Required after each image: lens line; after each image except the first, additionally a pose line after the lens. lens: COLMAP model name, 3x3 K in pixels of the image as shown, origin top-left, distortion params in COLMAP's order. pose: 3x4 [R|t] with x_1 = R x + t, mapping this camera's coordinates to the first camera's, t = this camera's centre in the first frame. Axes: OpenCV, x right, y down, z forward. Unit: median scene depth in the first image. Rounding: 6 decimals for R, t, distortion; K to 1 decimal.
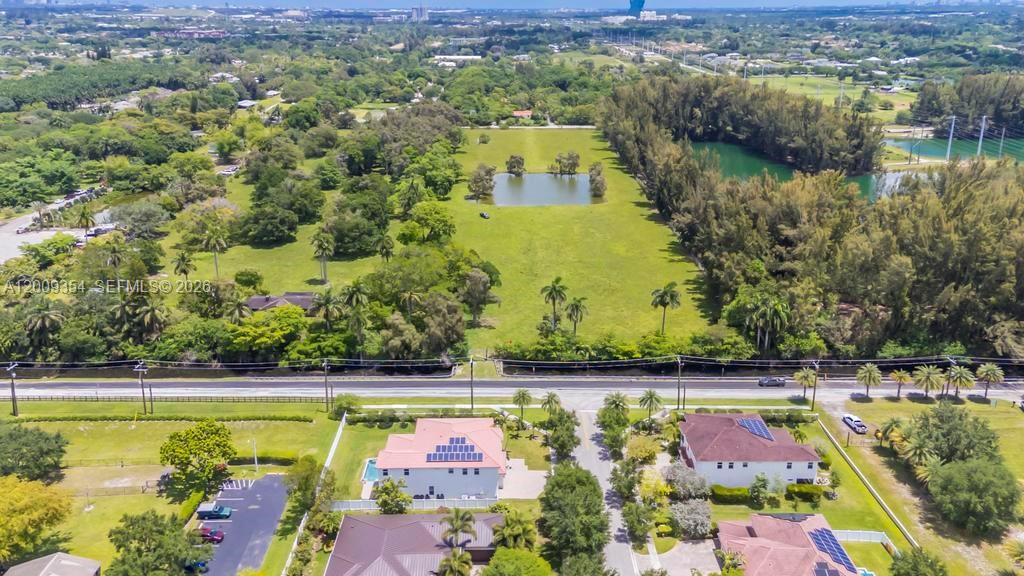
lens RADIAL K [[764.6, 0, 512.7], [0, 764.6, 258.6], [0, 0, 1]] dist [0.066995, 0.000855]
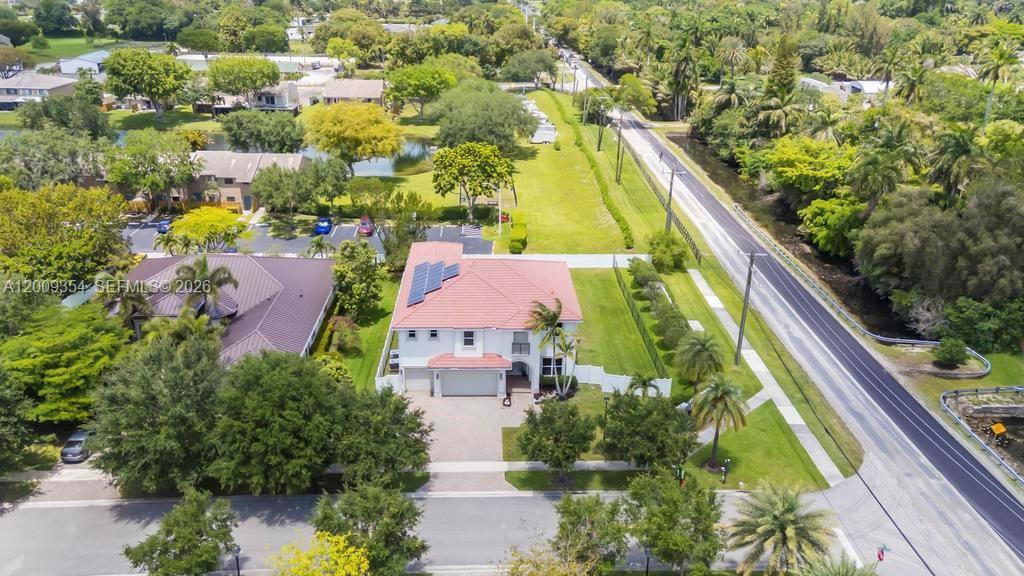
lens RADIAL K [[780.2, 0, 502.2], [0, 780.2, 286.7], [0, 0, 1]] dist [0.070374, 0.000785]
pose [[0.013108, 0.375035, -0.926918, 0.305873], [-0.322919, 0.878914, 0.351045, 0.036206], [0.946336, 0.294718, 0.132627, 0.698509]]
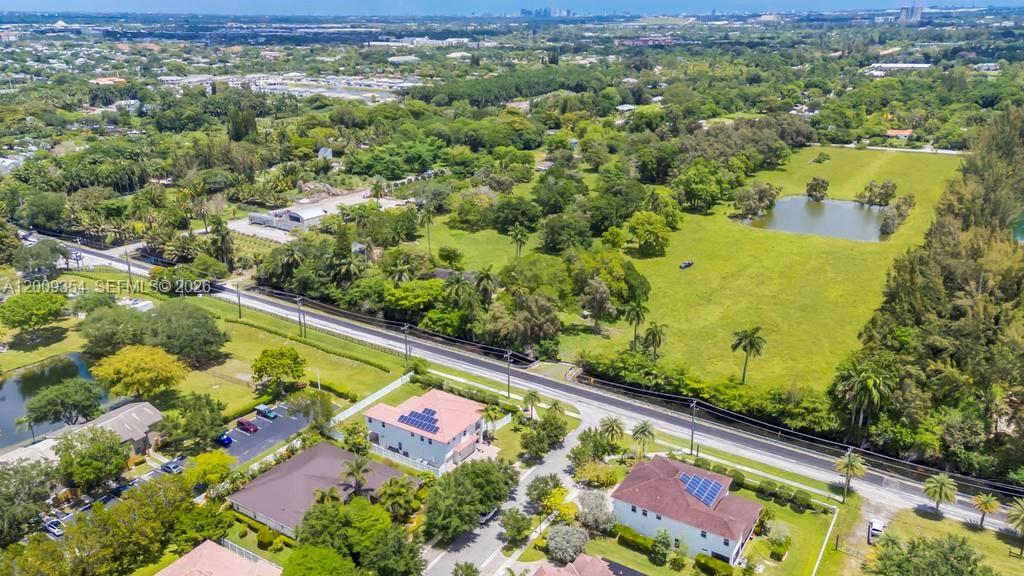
lens RADIAL K [[750.8, 0, 512.0], [0, 750.8, 288.0], [0, 0, 1]] dist [0.066839, 0.001862]
pose [[0.834154, 0.181823, -0.520699, 0.418174], [-0.164344, 0.983151, 0.080029, -0.038389], [0.526477, 0.018817, 0.849981, 0.080905]]
